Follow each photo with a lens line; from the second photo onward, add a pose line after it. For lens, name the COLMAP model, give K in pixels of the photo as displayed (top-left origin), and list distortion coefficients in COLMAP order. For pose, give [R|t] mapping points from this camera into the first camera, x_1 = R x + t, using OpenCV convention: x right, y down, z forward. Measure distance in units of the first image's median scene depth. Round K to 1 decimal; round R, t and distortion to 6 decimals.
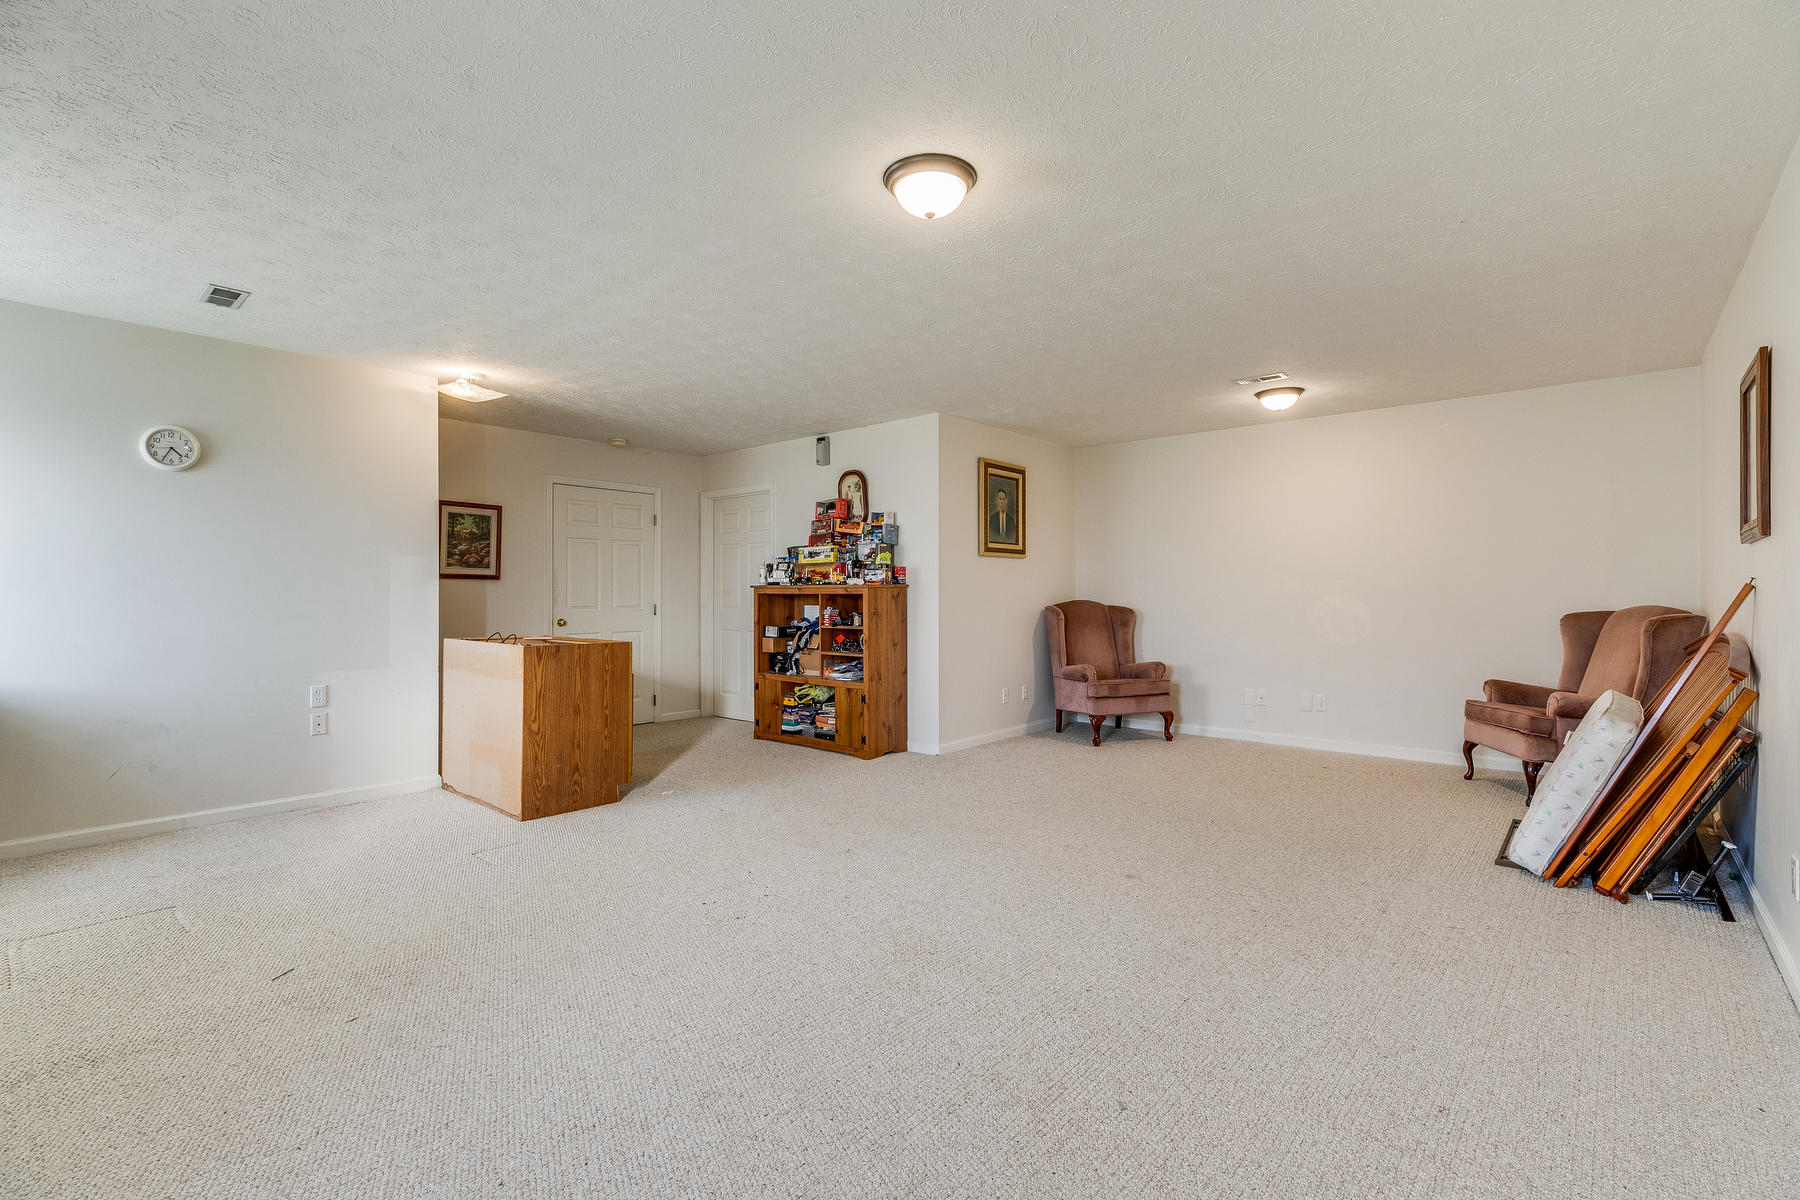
lens RADIAL K [[810.7, 0, 896.9], [0, 810.7, 599.2], [0, 0, 1]] dist [0.002409, 0.000529]
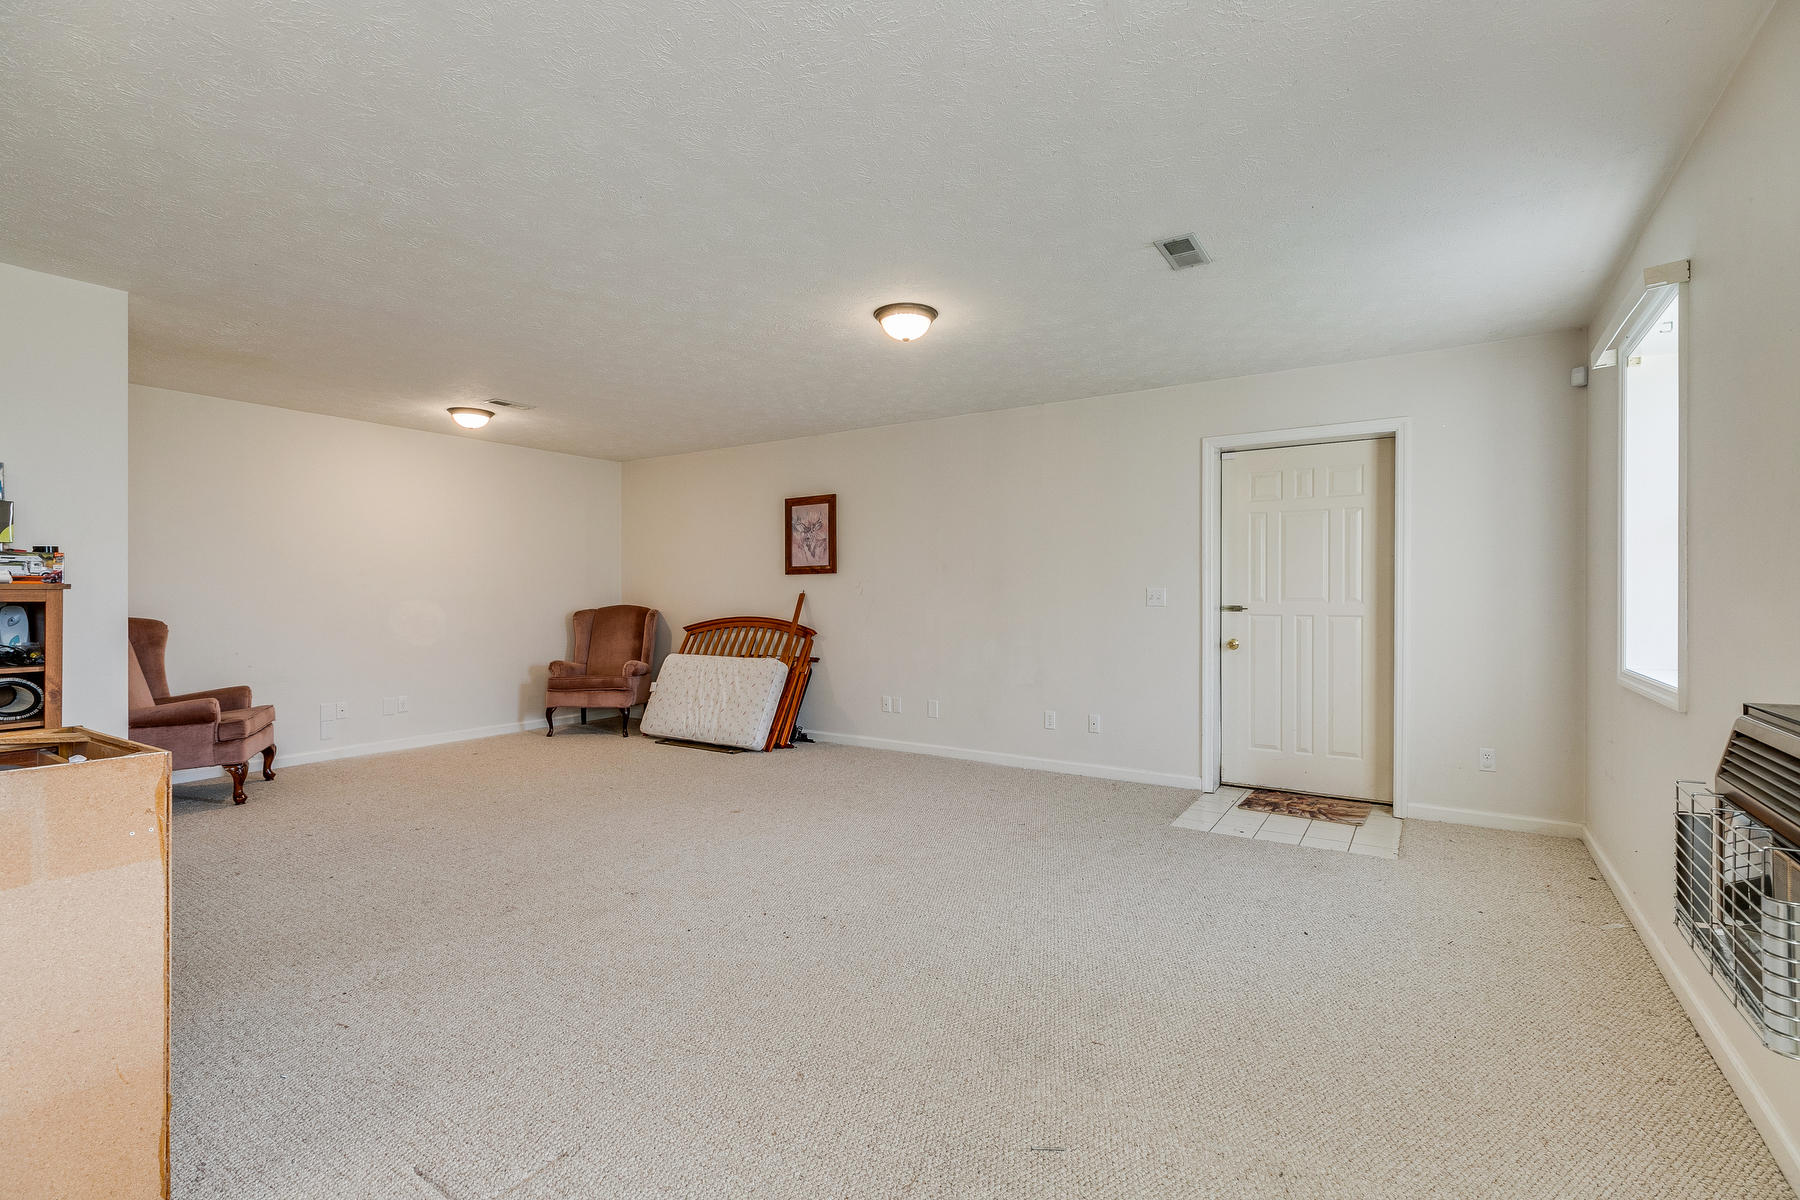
lens RADIAL K [[810.7, 0, 896.9], [0, 810.7, 599.2], [0, 0, 1]] dist [0.002409, 0.000529]
pose [[-0.122478, -0.001491, 0.992470, -0.873013], [0.012638, 0.999915, 0.003062, -0.001715], [-0.992391, 0.012918, -0.122449, 0.750537]]
